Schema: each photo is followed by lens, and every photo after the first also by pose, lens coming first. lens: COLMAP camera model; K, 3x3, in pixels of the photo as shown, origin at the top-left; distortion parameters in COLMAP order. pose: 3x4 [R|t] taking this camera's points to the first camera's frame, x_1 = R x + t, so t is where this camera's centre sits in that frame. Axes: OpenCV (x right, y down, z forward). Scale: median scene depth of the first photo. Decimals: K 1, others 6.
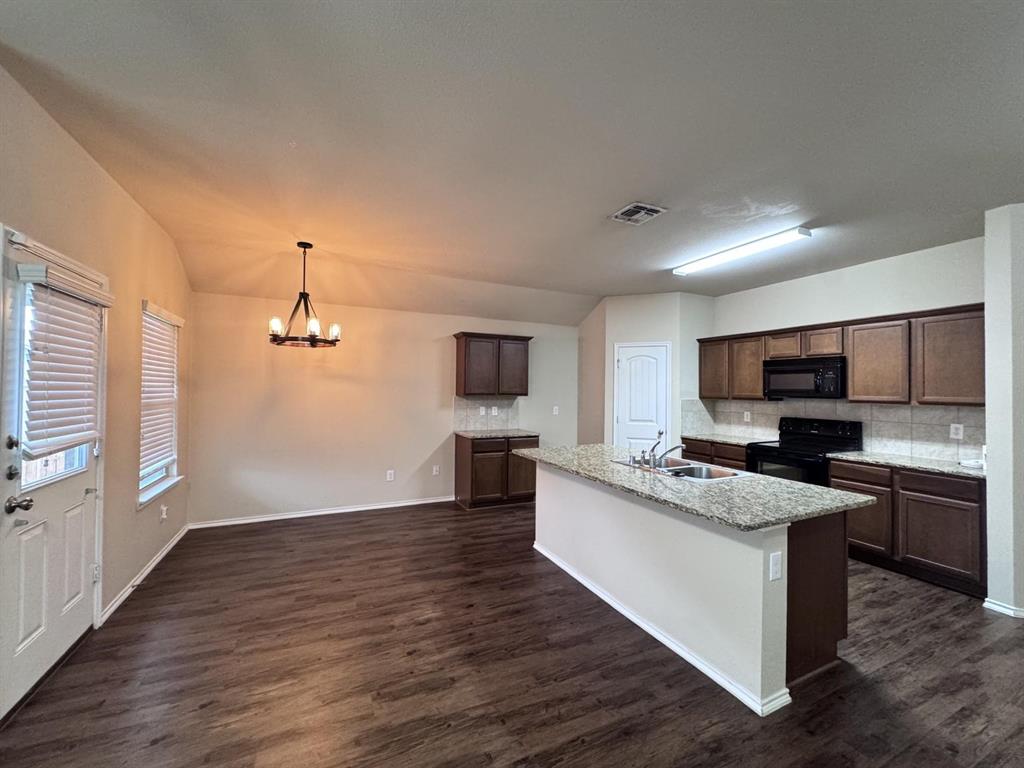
lens RADIAL K [[411.0, 0, 508.7], [0, 411.0, 384.7], [0, 0, 1]] dist [-0.001946, -0.000056]
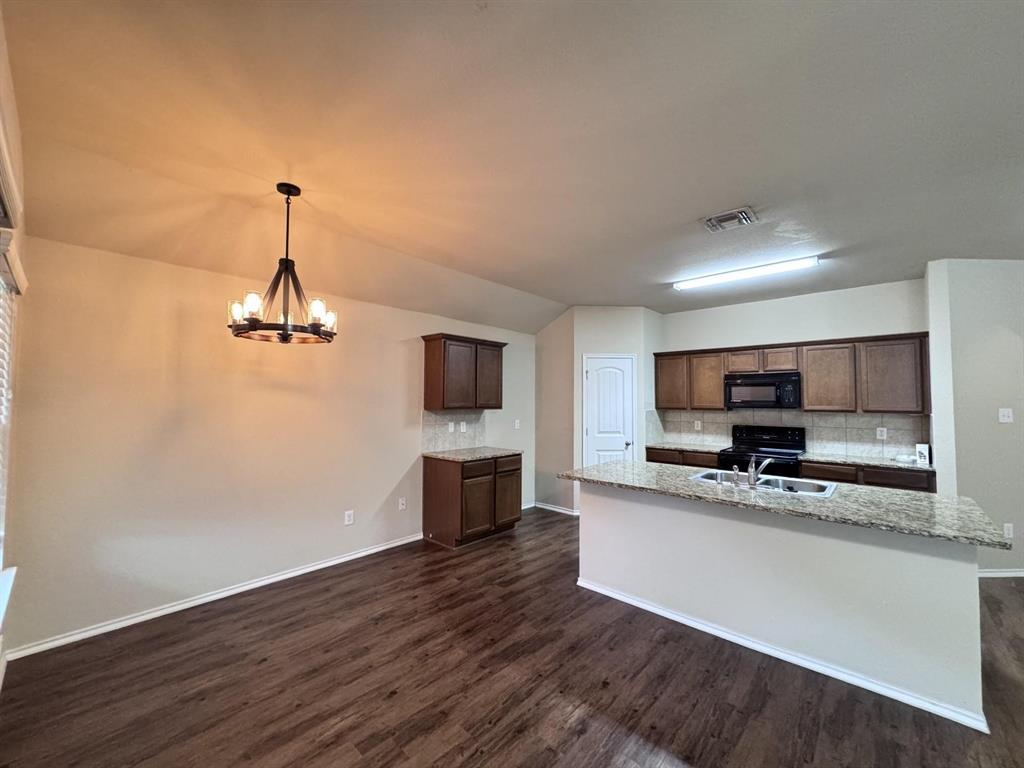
lens RADIAL K [[411.0, 0, 508.9], [0, 411.0, 384.0], [0, 0, 1]] dist [-0.001946, -0.000056]
pose [[0.923763, 0.009333, 0.382850, -0.380194], [0.000365, 0.999681, -0.025250, -0.005894], [-0.382964, 0.023465, 0.923465, 0.229035]]
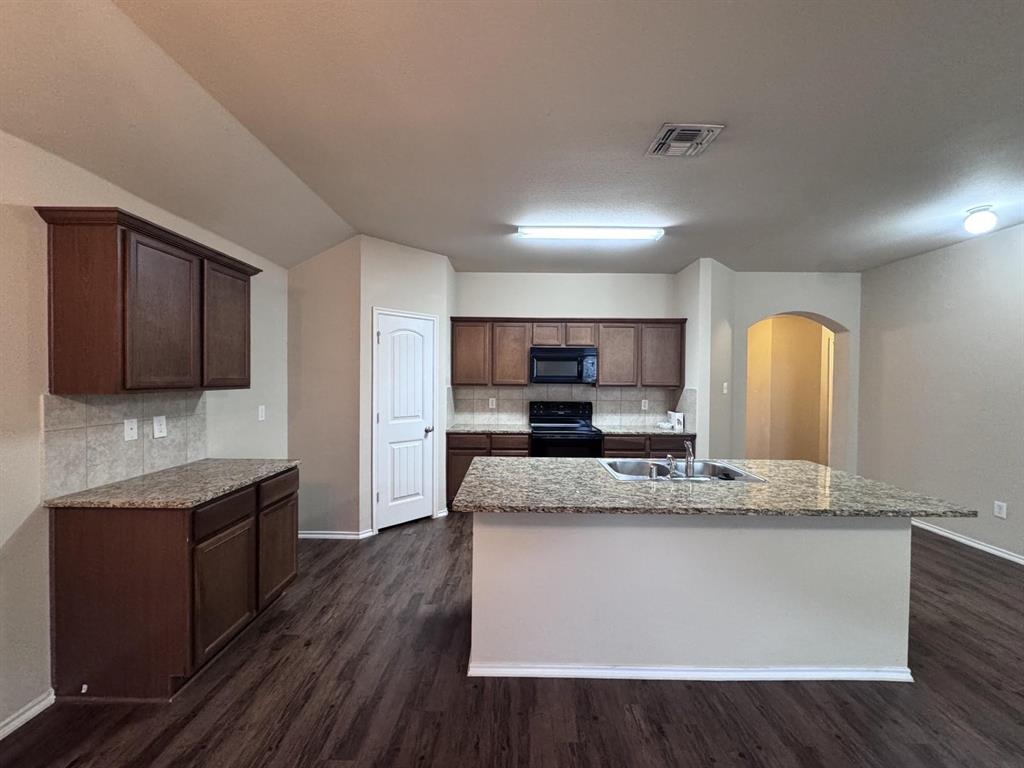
lens RADIAL K [[411.0, 0, 511.1], [0, 411.0, 384.0], [0, 0, 1]] dist [-0.001946, -0.000056]
pose [[0.426317, -0.019627, 0.904361, -0.357580], [-0.014486, 0.999488, 0.028520, 0.004791], [-0.904458, -0.025259, 0.425815, 0.686171]]
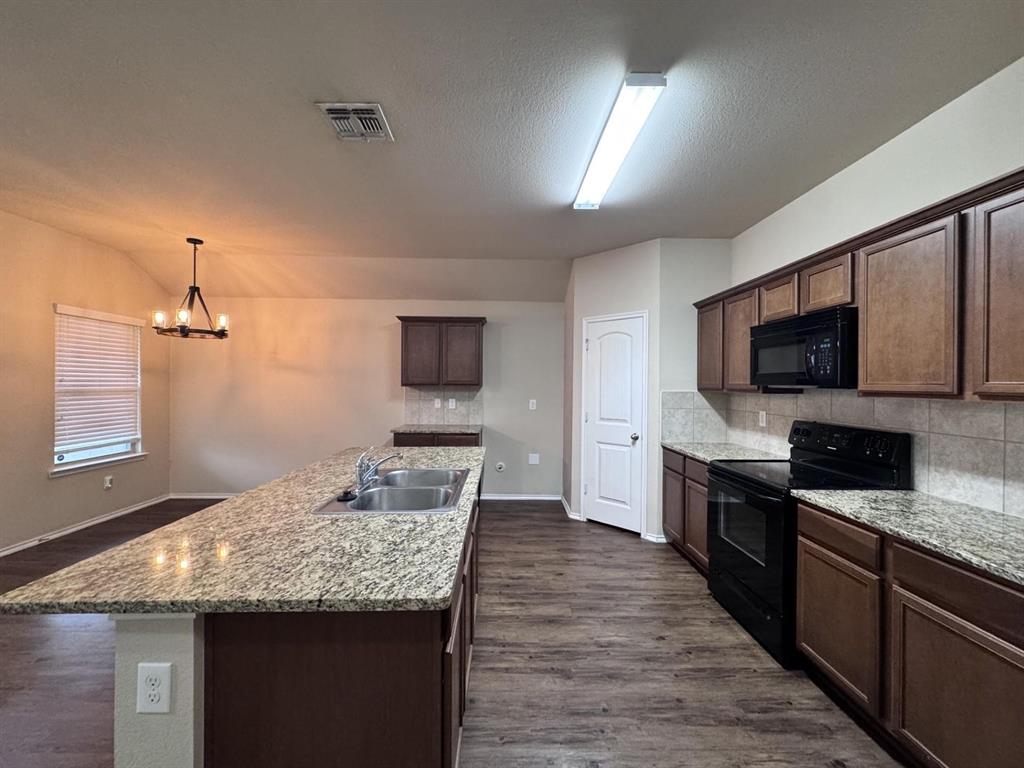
lens RADIAL K [[411.0, 0, 509.6], [0, 411.0, 384.4], [0, 0, 1]] dist [-0.001946, -0.000056]
pose [[0.914134, -0.002443, -0.405404, 0.605671], [0.006827, 0.999933, 0.009369, 0.020232], [0.405354, -0.011332, 0.914089, 0.329285]]
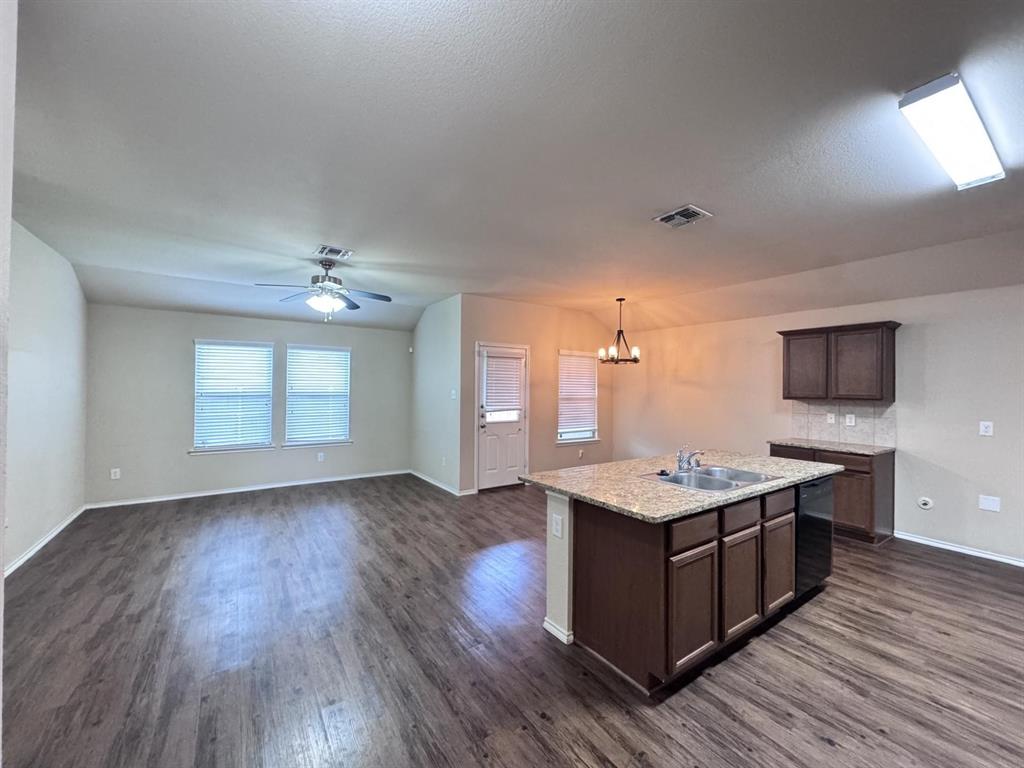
lens RADIAL K [[411.0, 0, 510.5], [0, 411.0, 383.9], [0, 0, 1]] dist [-0.001946, -0.000056]
pose [[0.158332, -0.016840, -0.987242, 0.897776], [0.003133, 0.999858, -0.016553, 0.006600], [0.987381, -0.000472, 0.158362, 0.304021]]
